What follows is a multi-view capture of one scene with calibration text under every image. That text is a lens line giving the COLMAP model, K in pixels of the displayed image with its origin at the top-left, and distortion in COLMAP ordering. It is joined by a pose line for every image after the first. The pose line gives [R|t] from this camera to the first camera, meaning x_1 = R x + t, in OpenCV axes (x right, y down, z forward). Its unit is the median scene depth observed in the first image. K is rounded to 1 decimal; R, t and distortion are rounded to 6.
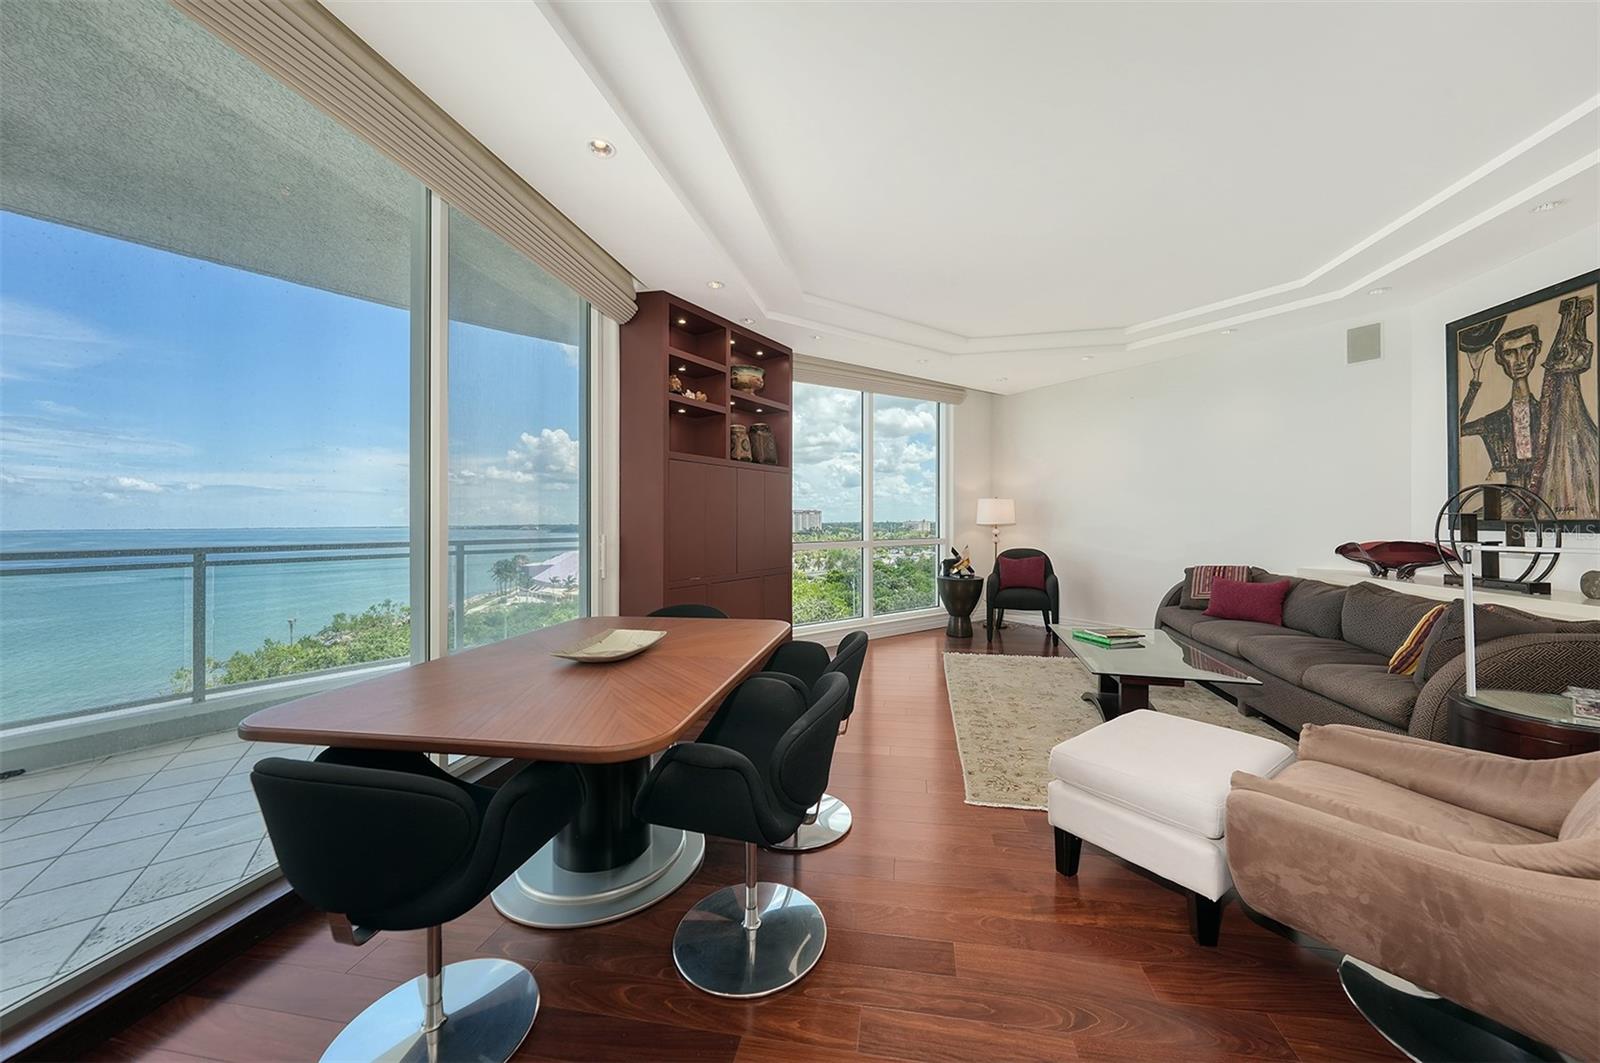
lens RADIAL K [[551.3, 0, 806.4], [0, 551.3, 523.6], [0, 0, 1]] dist [0.000012, -0.000032]
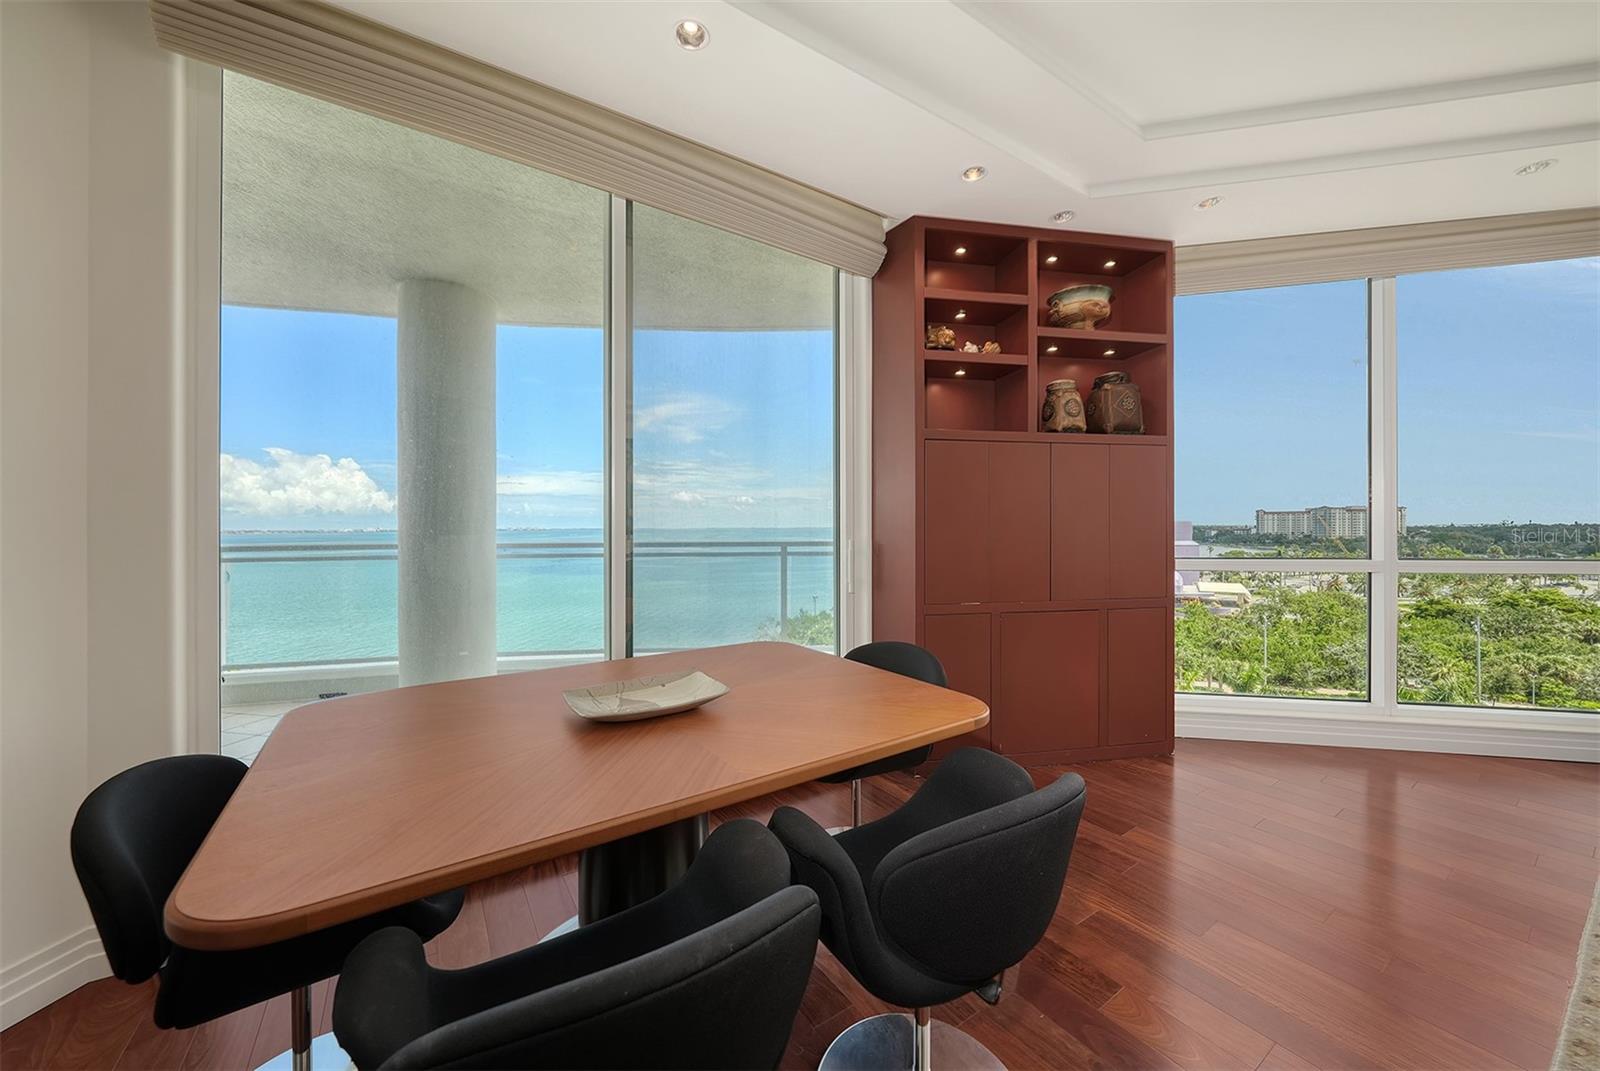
lens RADIAL K [[563.2, 0, 800.0], [0, 563.2, 535.5], [0, 0, 1]] dist [-0.018804, 0.000096]
pose [[0.680009, 0.013696, -0.733076, 0.159452], [-0.000890, 0.999840, 0.017855, 0.000016], [0.733204, -0.011489, 0.679912, 0.290600]]
